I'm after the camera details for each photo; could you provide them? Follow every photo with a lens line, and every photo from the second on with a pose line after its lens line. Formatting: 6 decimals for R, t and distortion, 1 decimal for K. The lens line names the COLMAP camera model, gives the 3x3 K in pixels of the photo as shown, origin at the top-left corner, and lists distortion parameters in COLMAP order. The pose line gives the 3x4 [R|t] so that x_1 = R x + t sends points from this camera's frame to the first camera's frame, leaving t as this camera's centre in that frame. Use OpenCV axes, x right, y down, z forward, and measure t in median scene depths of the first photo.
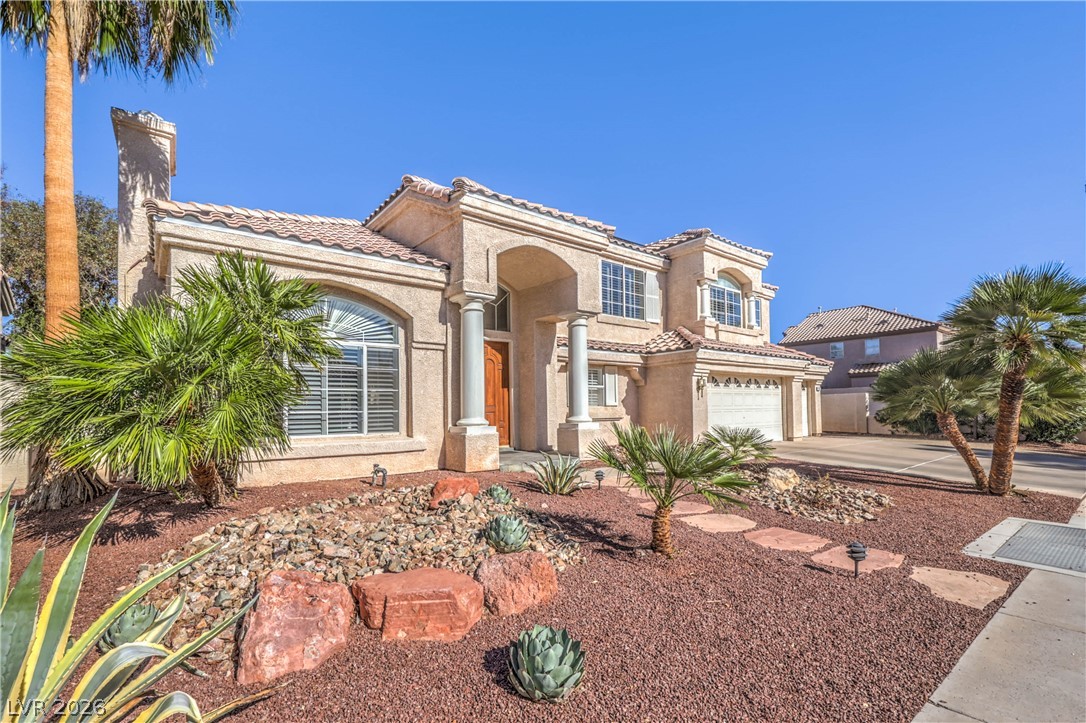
lens RADIAL K [[482.5, 0, 517.0], [0, 482.5, 336.2], [0, 0, 1]] dist [0.002944, -0.000215]
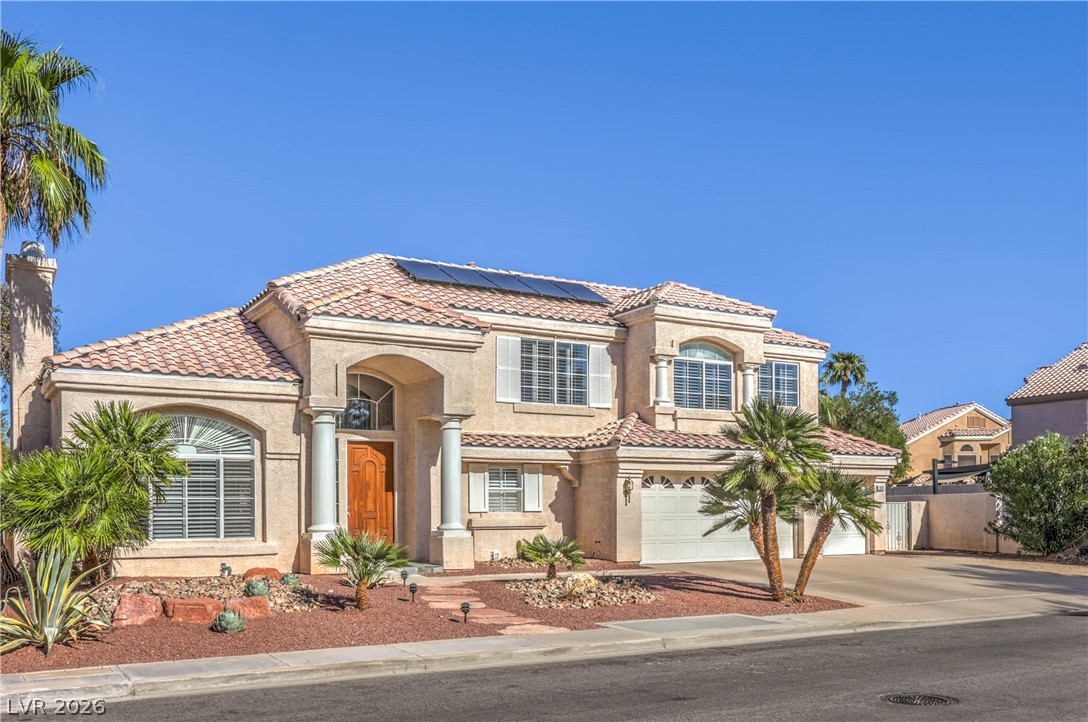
lens RADIAL K [[976.7, 0, 545.5], [0, 976.7, 352.0], [0, 0, 1]] dist [0.007431, 0.004937]
pose [[0.994326, -0.009894, -0.105916, 0.617836], [0.009194, 0.999933, -0.007097, -0.187337], [0.105979, 0.006083, 0.994350, -1.069274]]
